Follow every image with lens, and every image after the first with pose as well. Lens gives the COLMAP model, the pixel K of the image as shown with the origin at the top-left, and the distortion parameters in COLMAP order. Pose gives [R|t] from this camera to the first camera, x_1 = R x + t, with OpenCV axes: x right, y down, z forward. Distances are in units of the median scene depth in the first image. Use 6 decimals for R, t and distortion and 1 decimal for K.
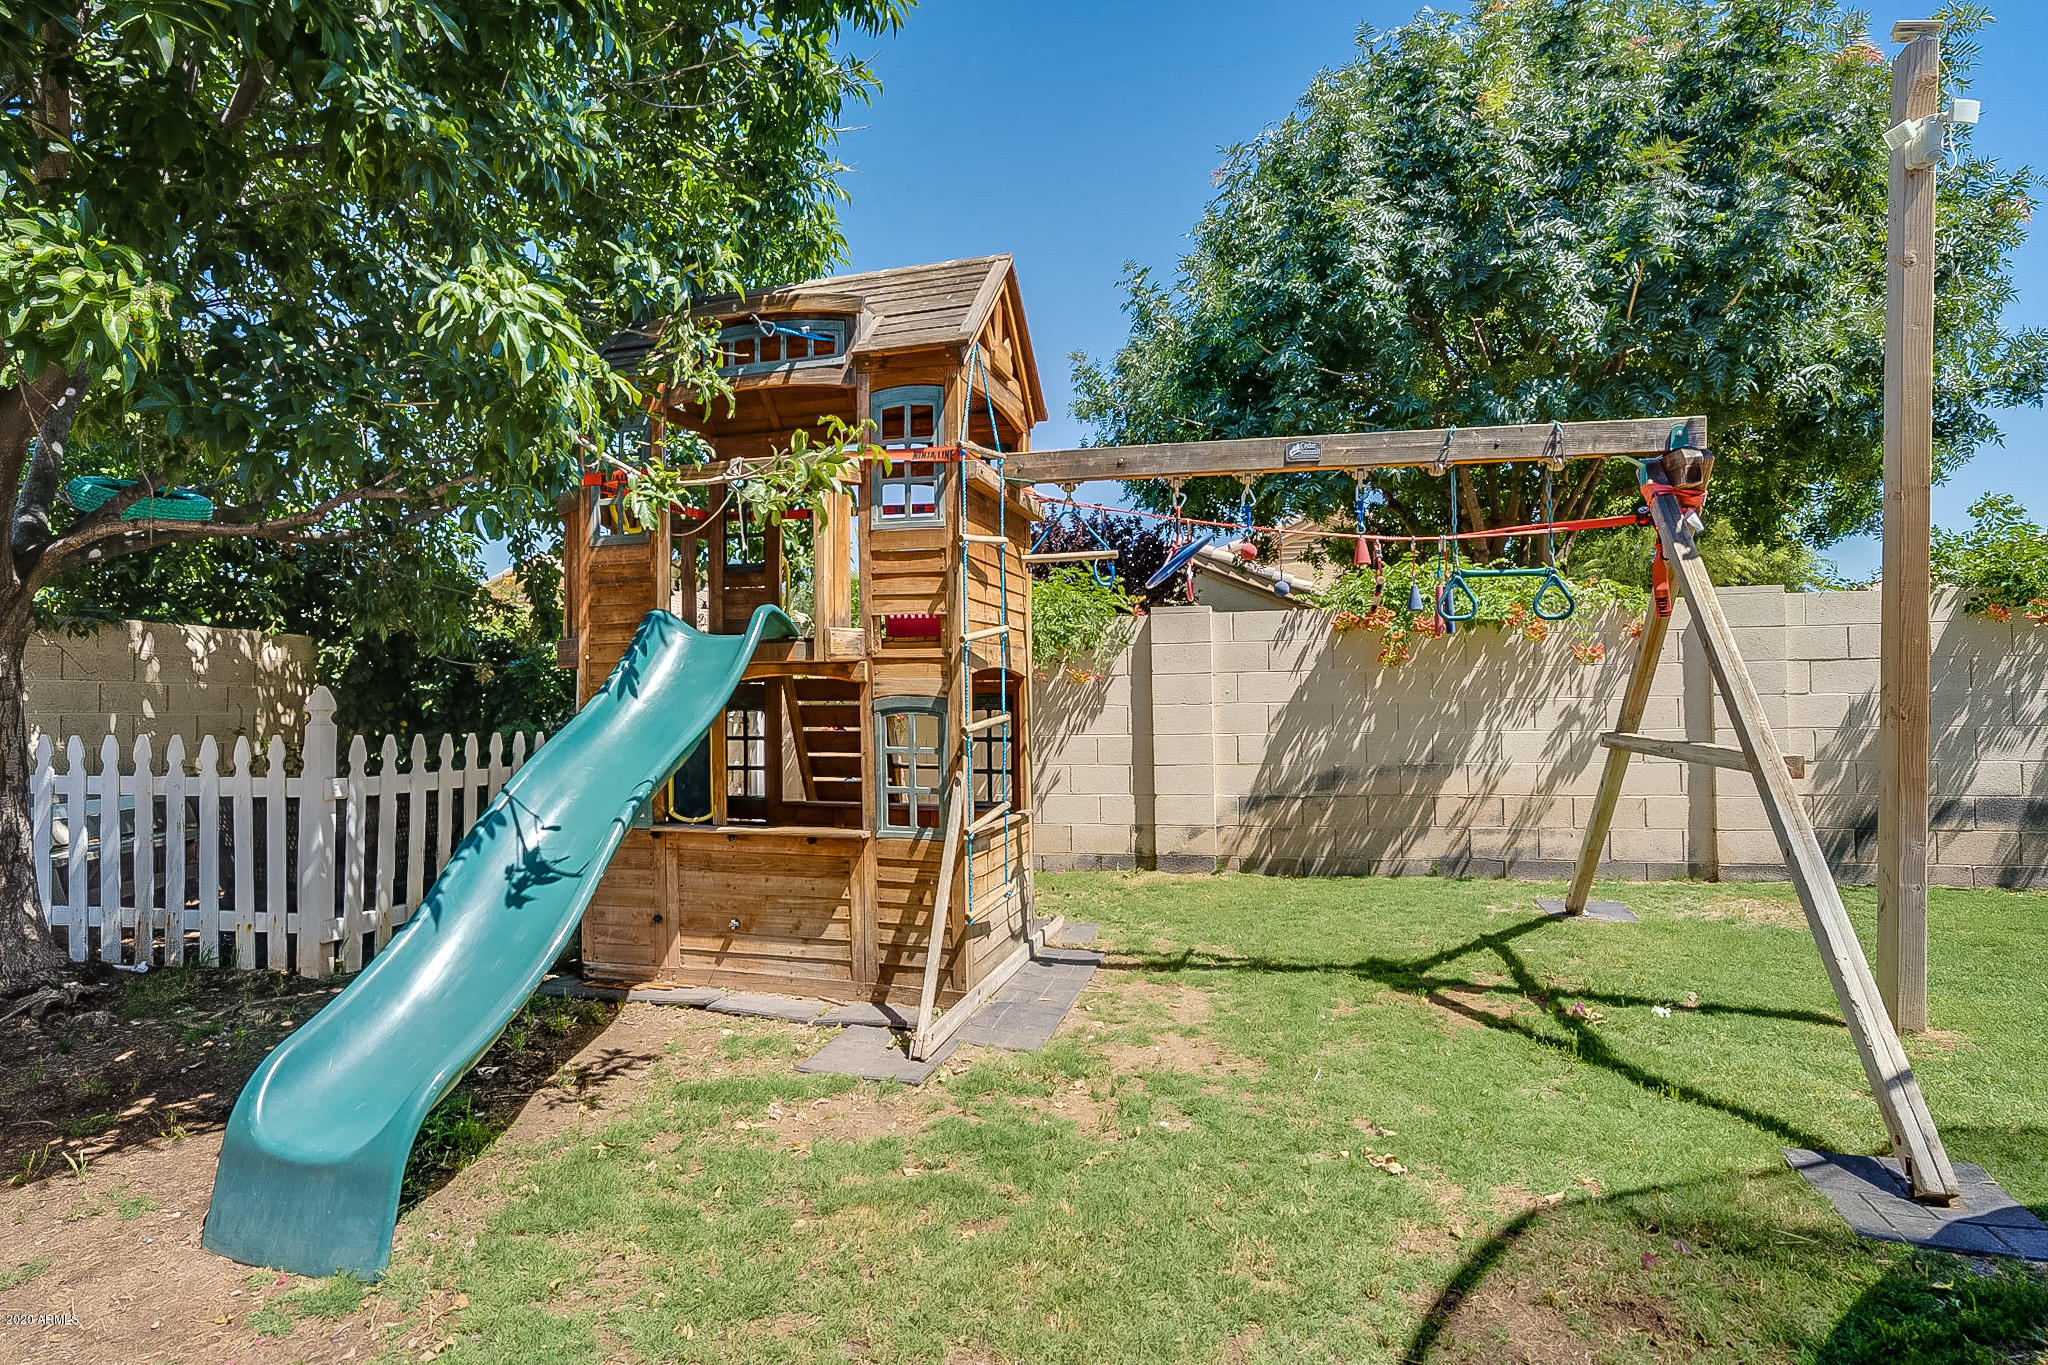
lens RADIAL K [[1034.9, 0, 1024.0], [0, 1034.9, 682.5], [0, 0, 1]] dist [-0.001581, 0.000052]
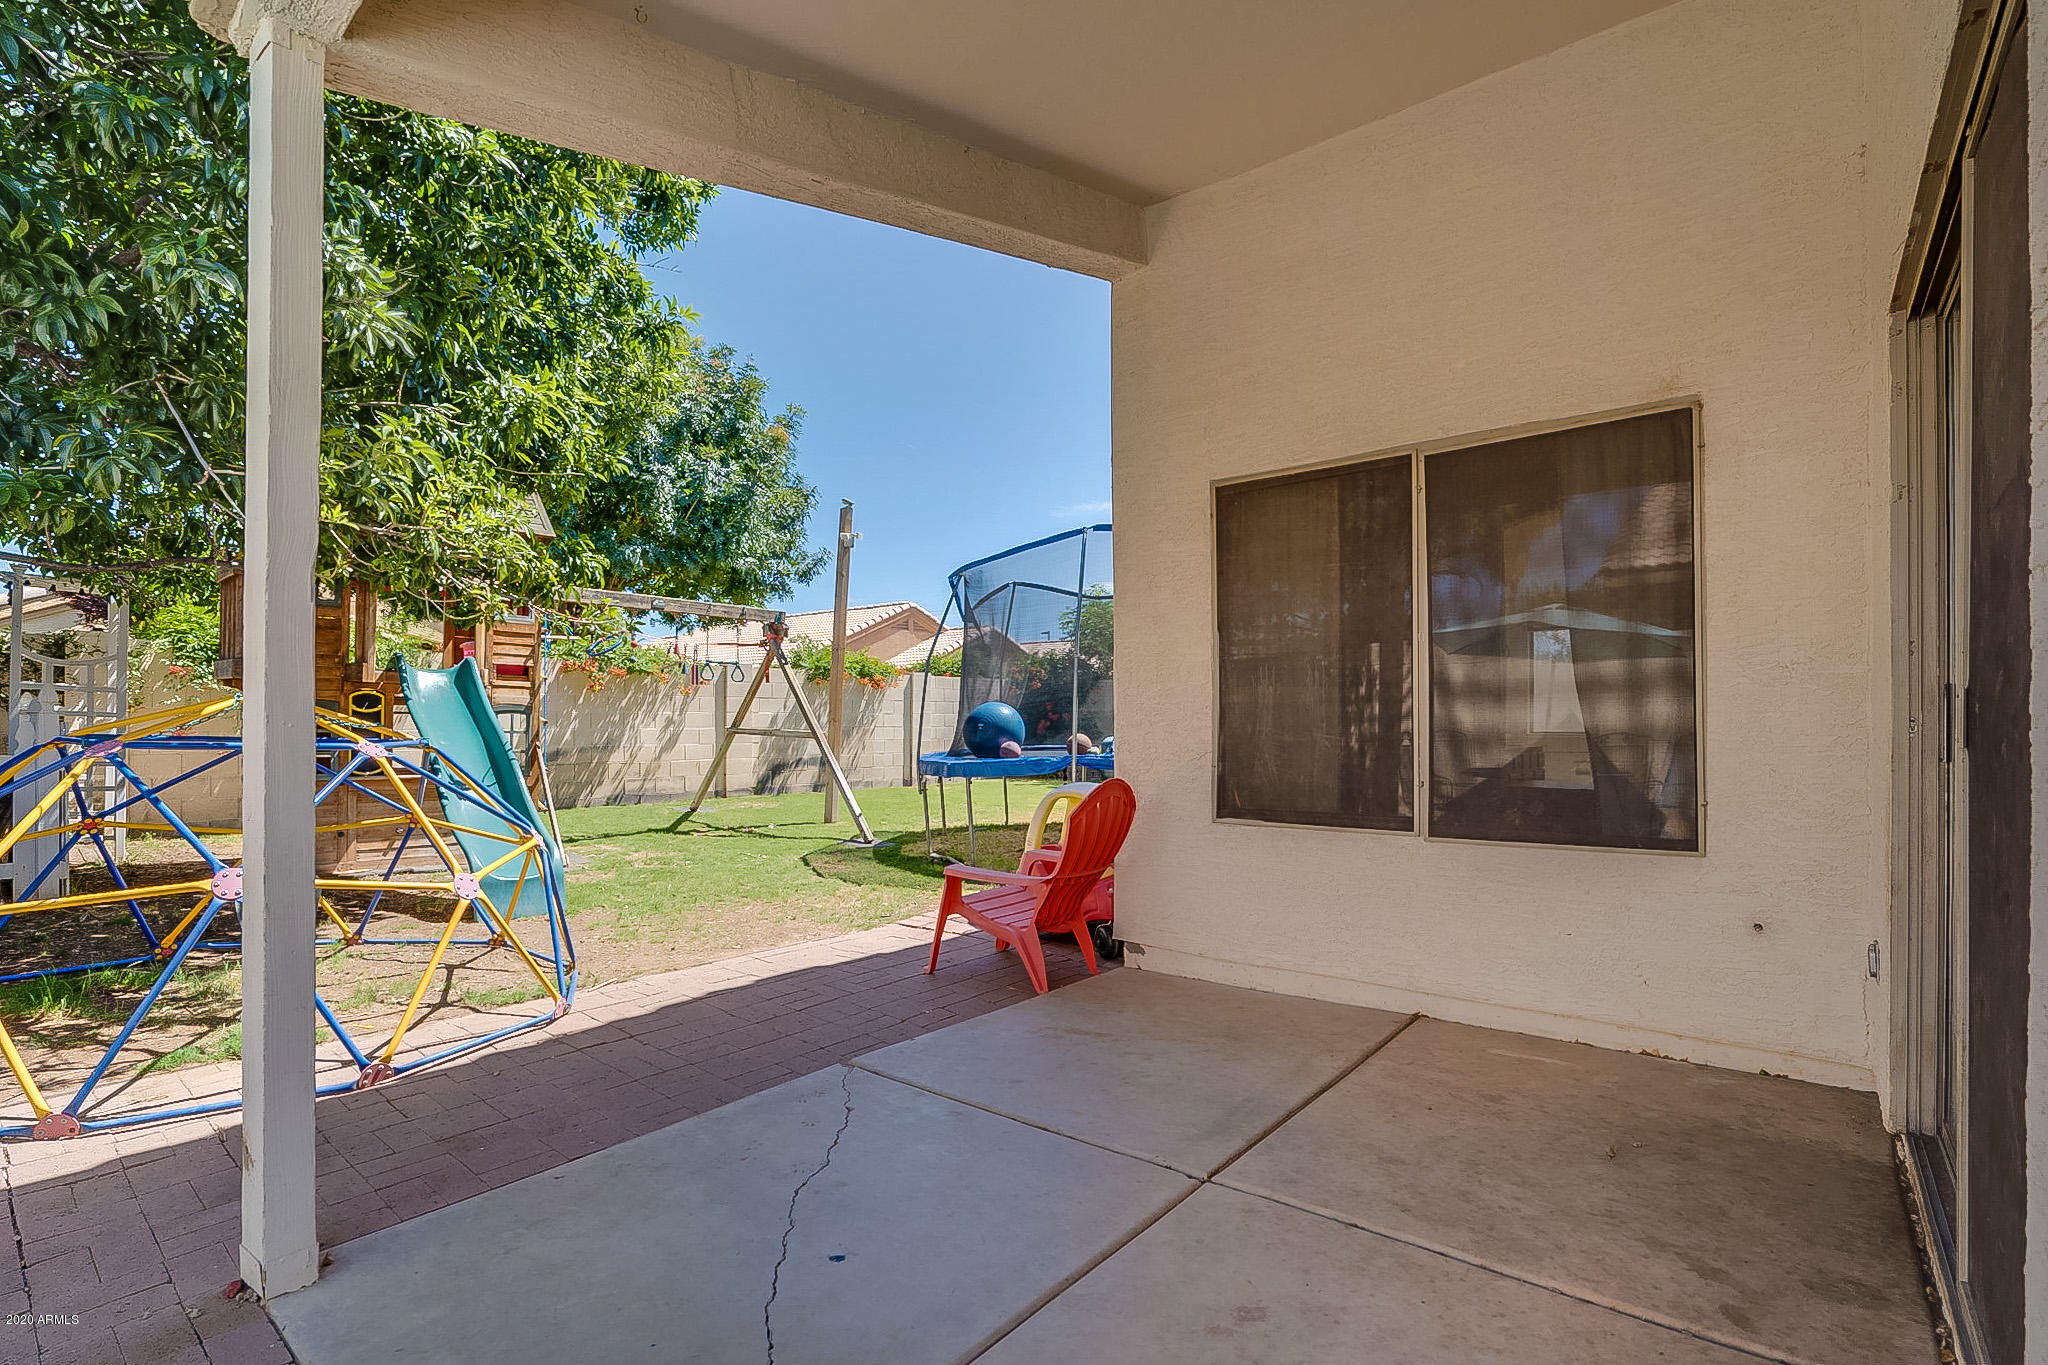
lens RADIAL K [[968.2, 0, 1025.6], [0, 968.2, 710.0], [0, 0, 1]] dist [-0.027814, 0.000037]
pose [[0.451788, 0.024747, 0.891782, -0.824626], [-0.037059, 0.999273, -0.008955, 0.002079], [-0.891355, -0.029003, 0.452376, -0.458656]]
